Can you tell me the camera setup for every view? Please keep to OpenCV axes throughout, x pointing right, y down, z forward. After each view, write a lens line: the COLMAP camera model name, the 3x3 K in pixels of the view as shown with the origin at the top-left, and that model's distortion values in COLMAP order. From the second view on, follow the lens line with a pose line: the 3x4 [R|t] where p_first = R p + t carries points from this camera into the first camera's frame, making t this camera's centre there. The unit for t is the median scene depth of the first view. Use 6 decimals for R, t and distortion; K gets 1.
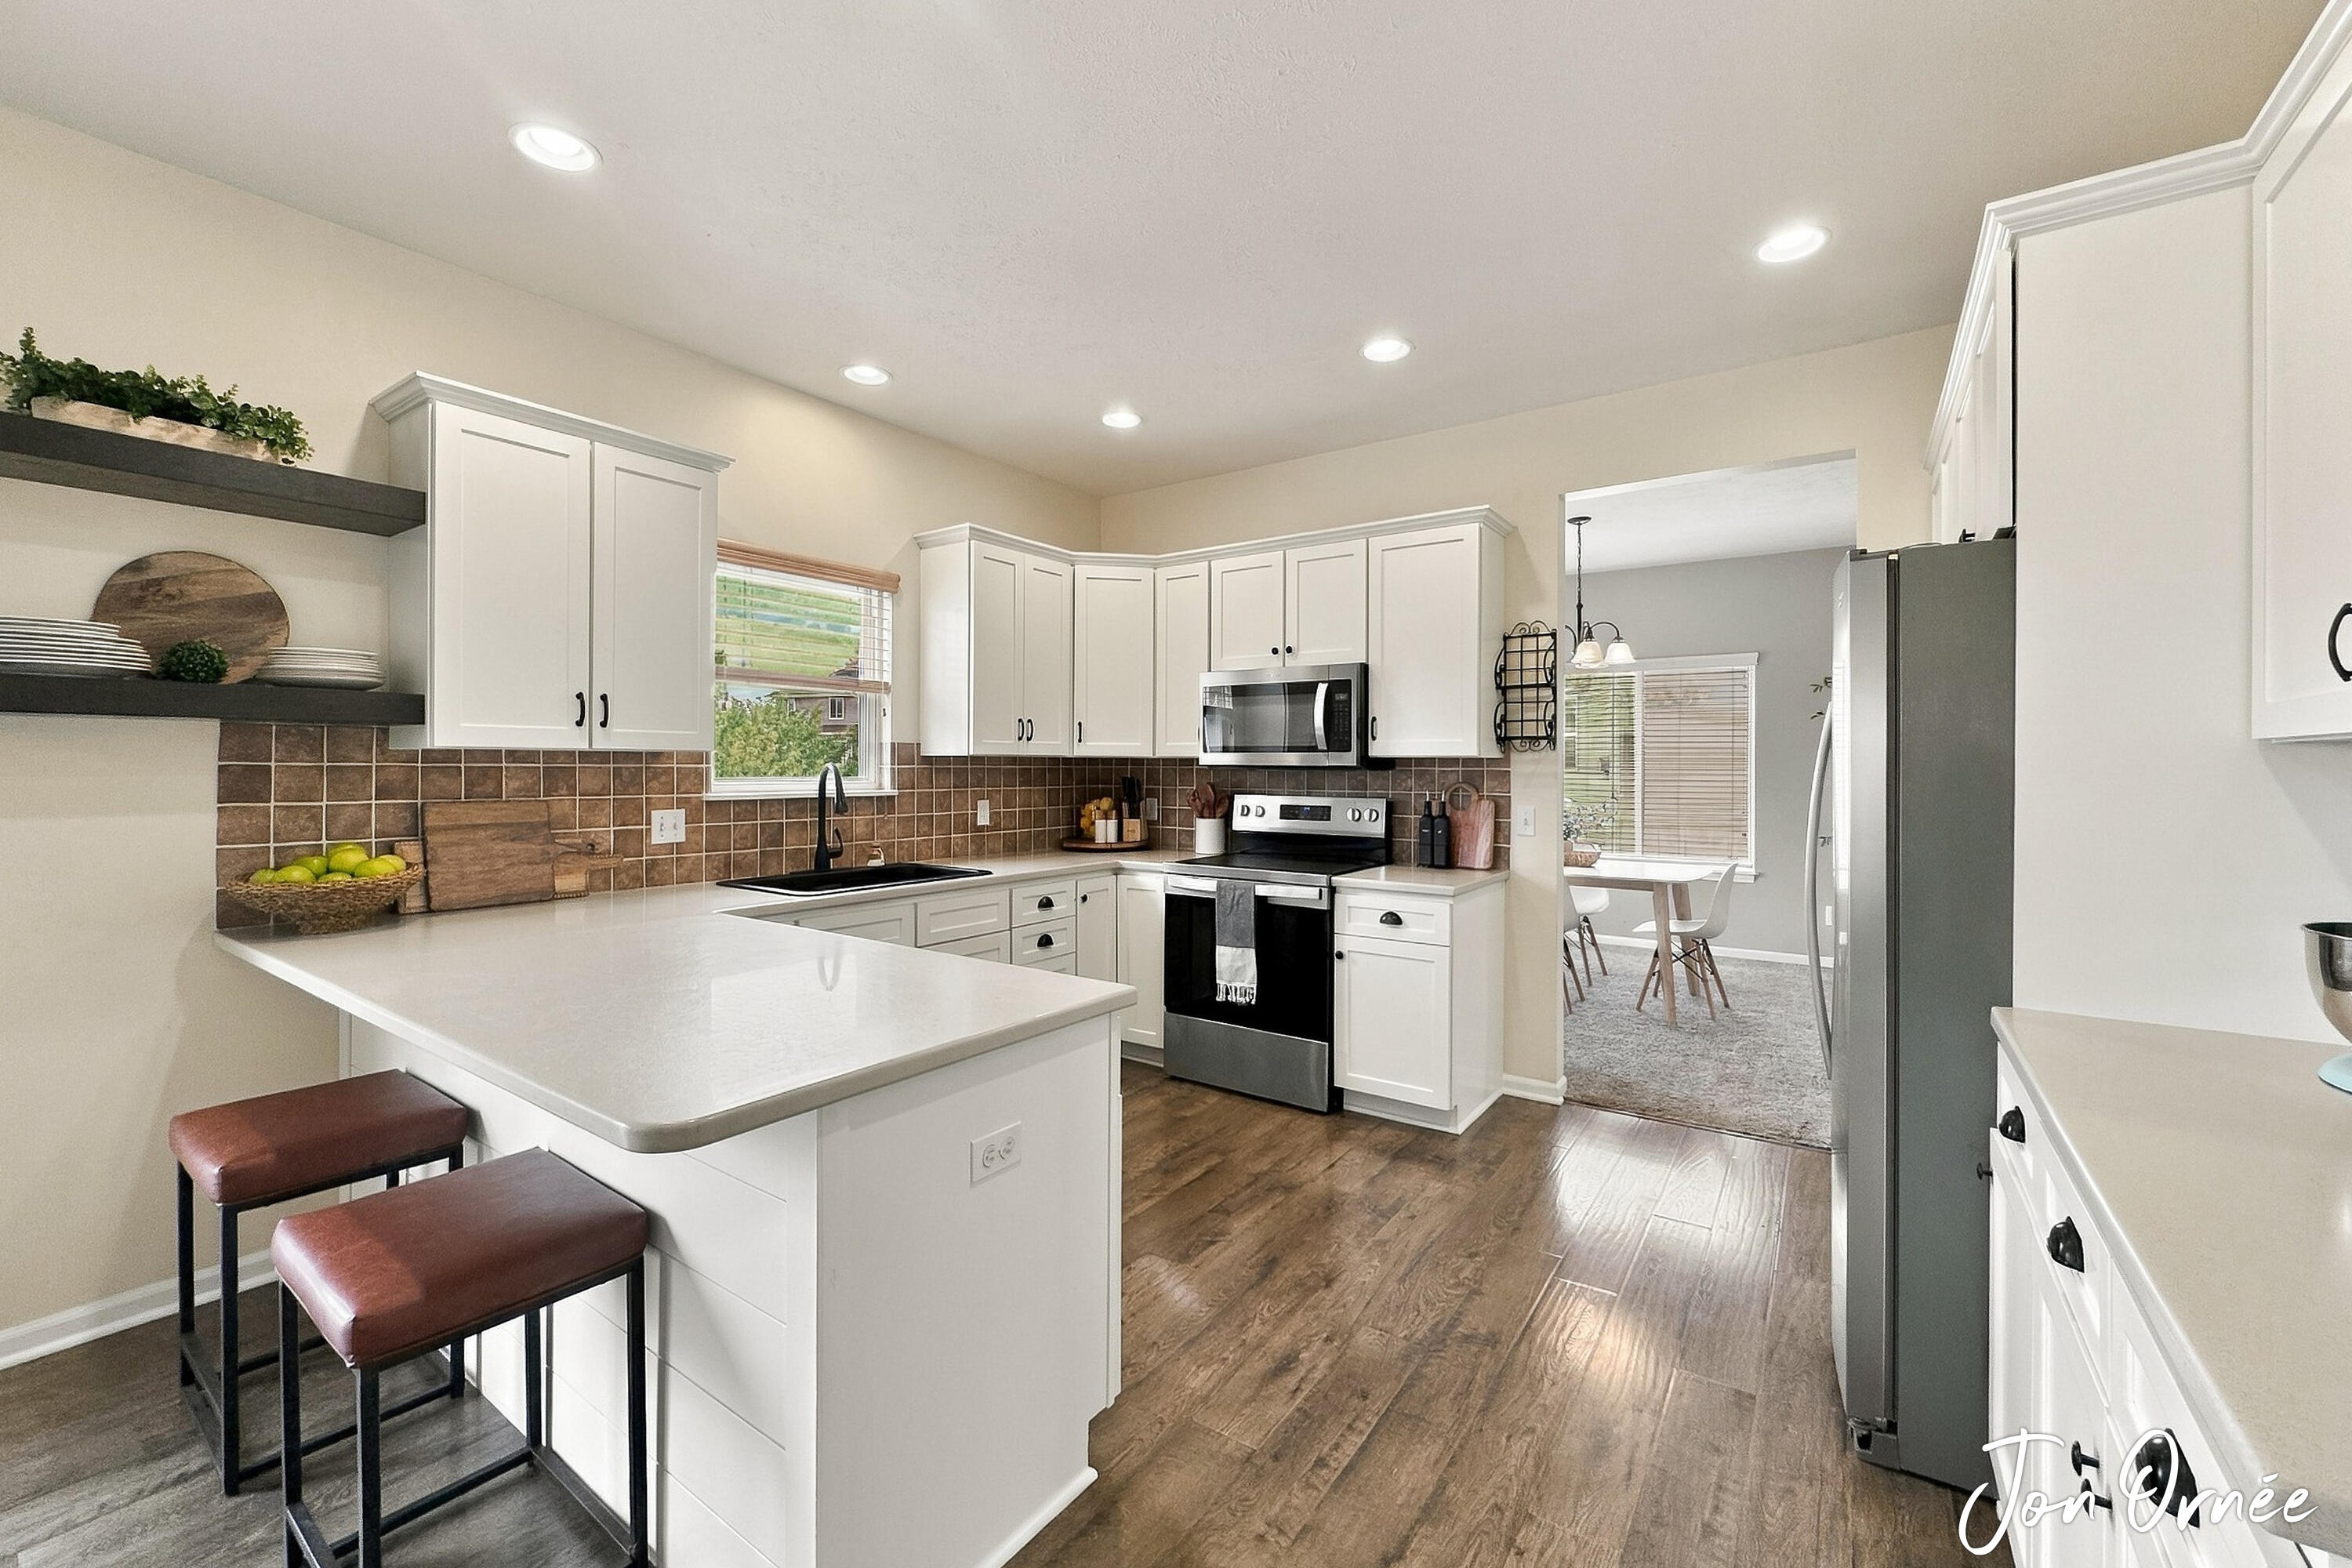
lens RADIAL K [[952.1, 0, 1173.2], [0, 952.1, 782.4], [0, 0, 1]] dist [-0.000897, 0.000432]
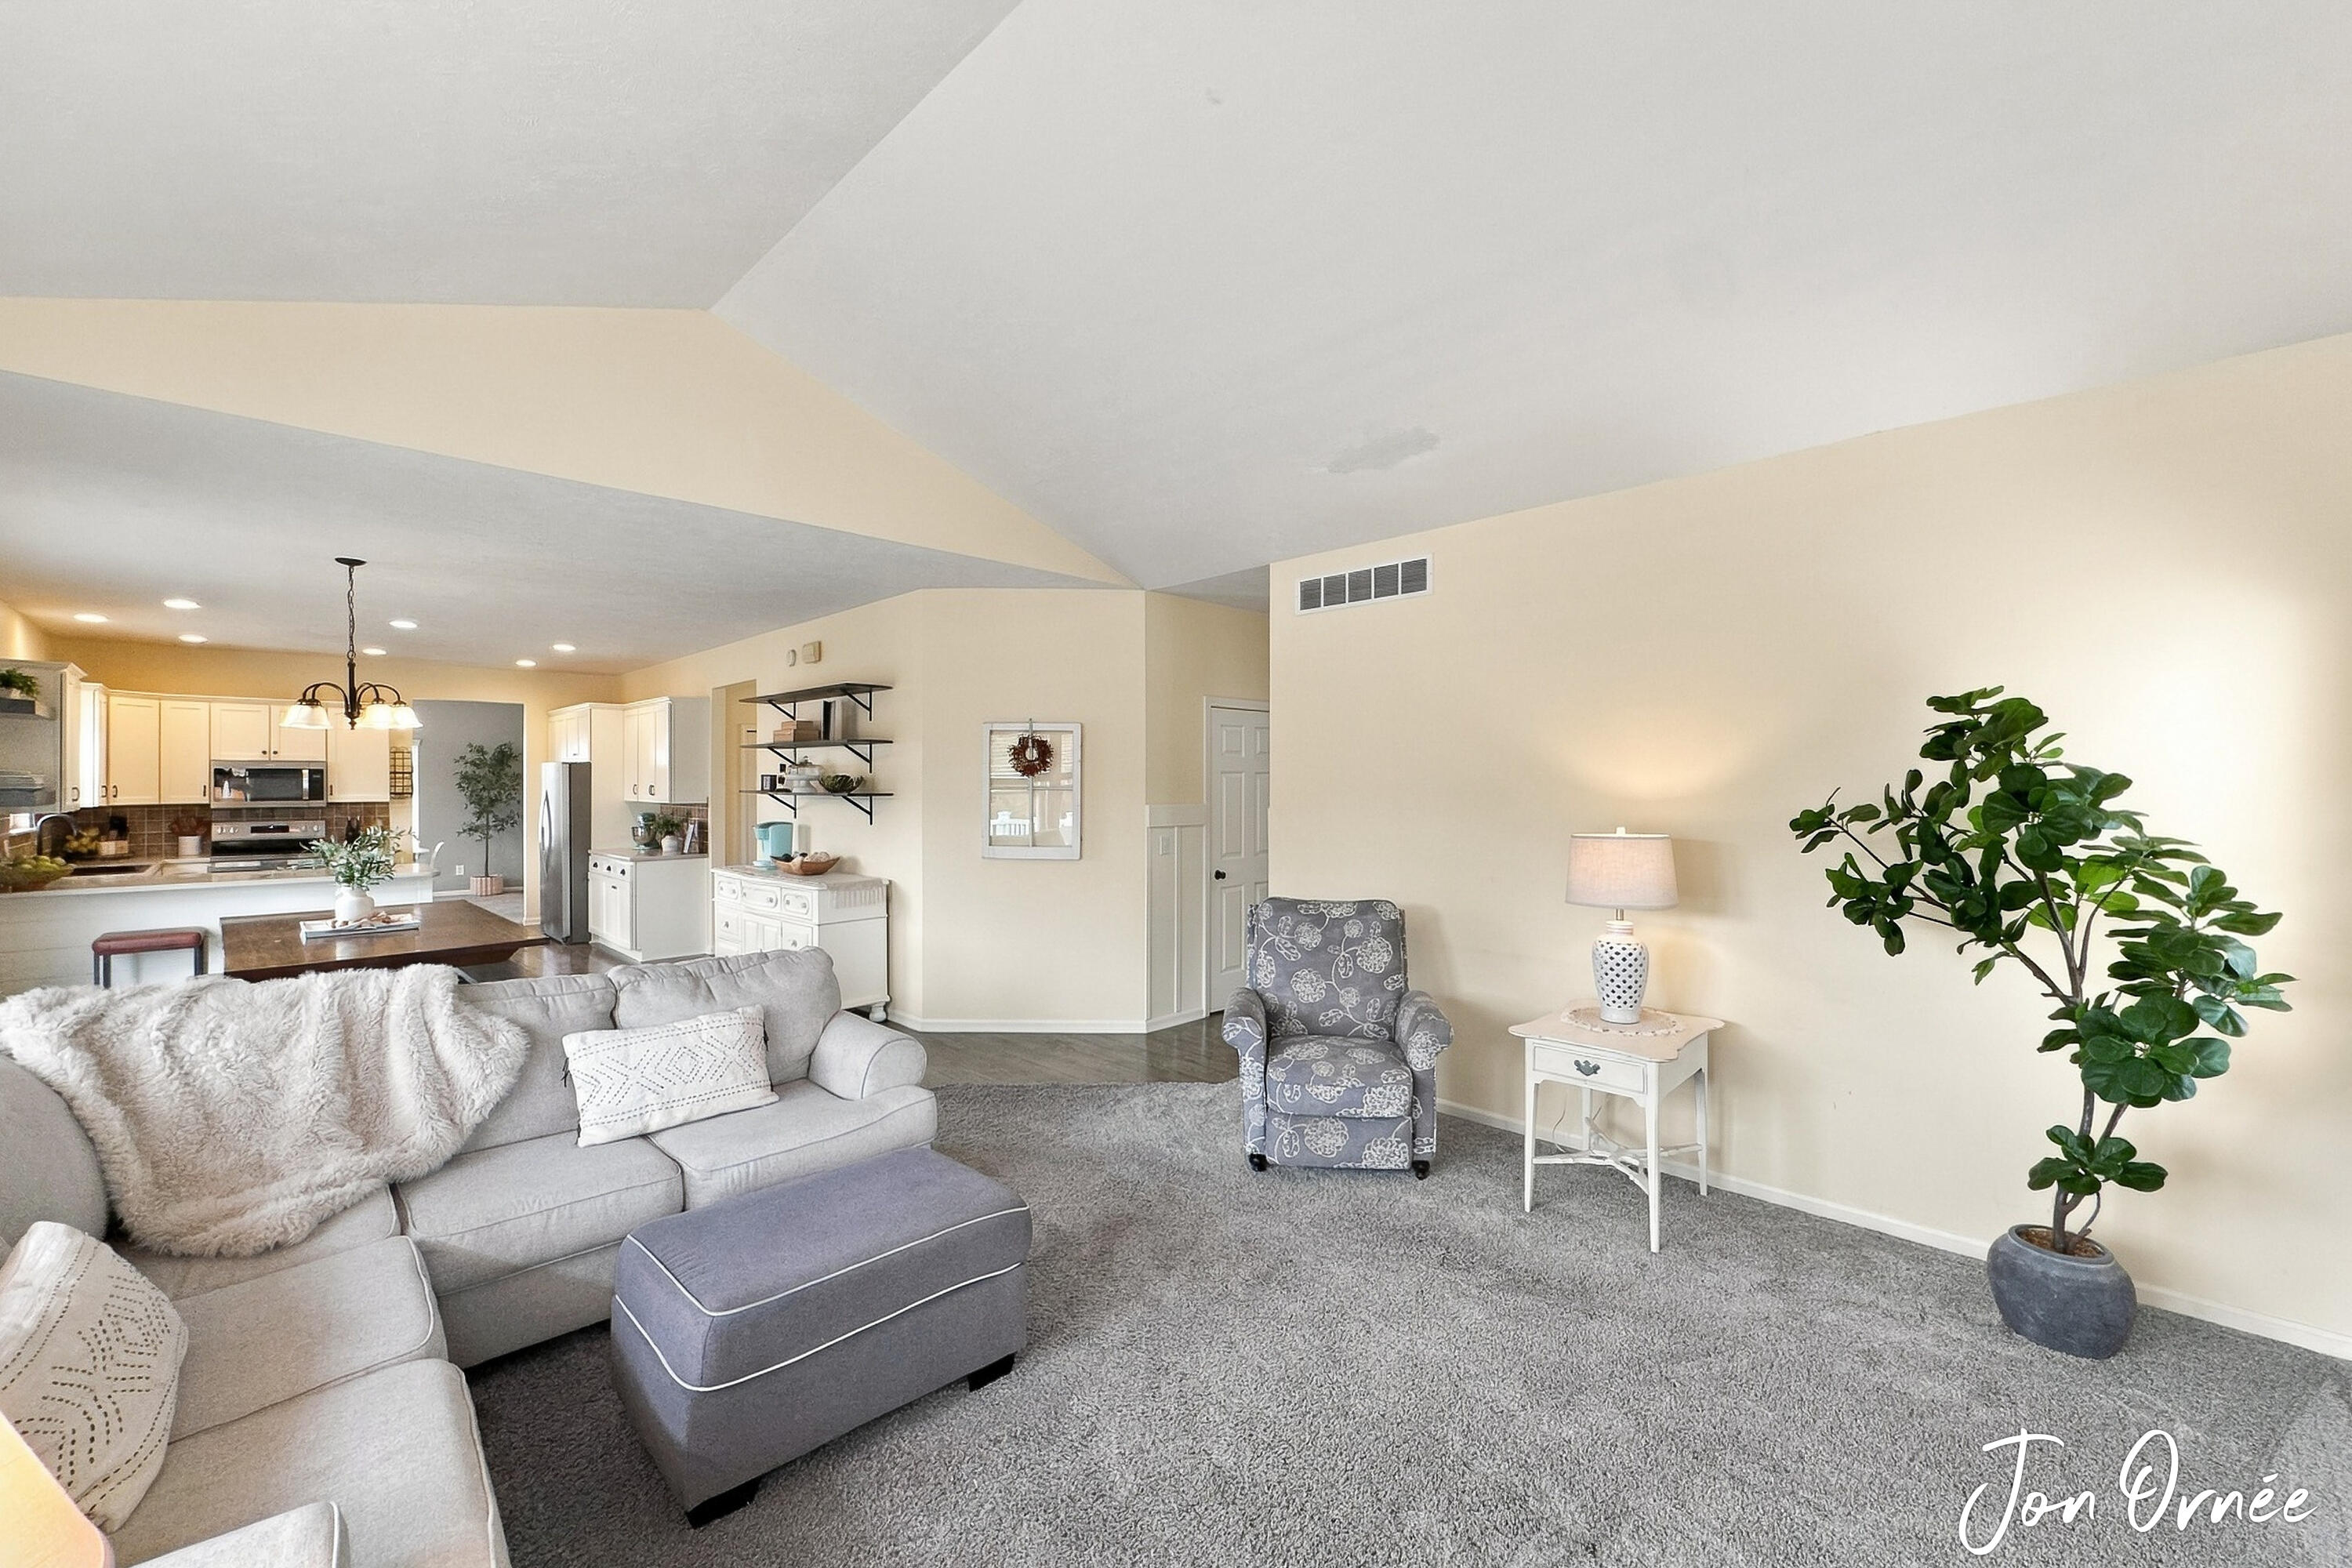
lens RADIAL K [[952.1, 0, 1176.3], [0, 952.1, 781.4], [0, 0, 1]] dist [-0.000897, 0.000432]
pose [[0.143547, -0.005431, 0.989629, -1.748332], [0.003287, 0.999982, 0.005011, -0.081797], [-0.989638, 0.002534, 0.143562, -1.335122]]
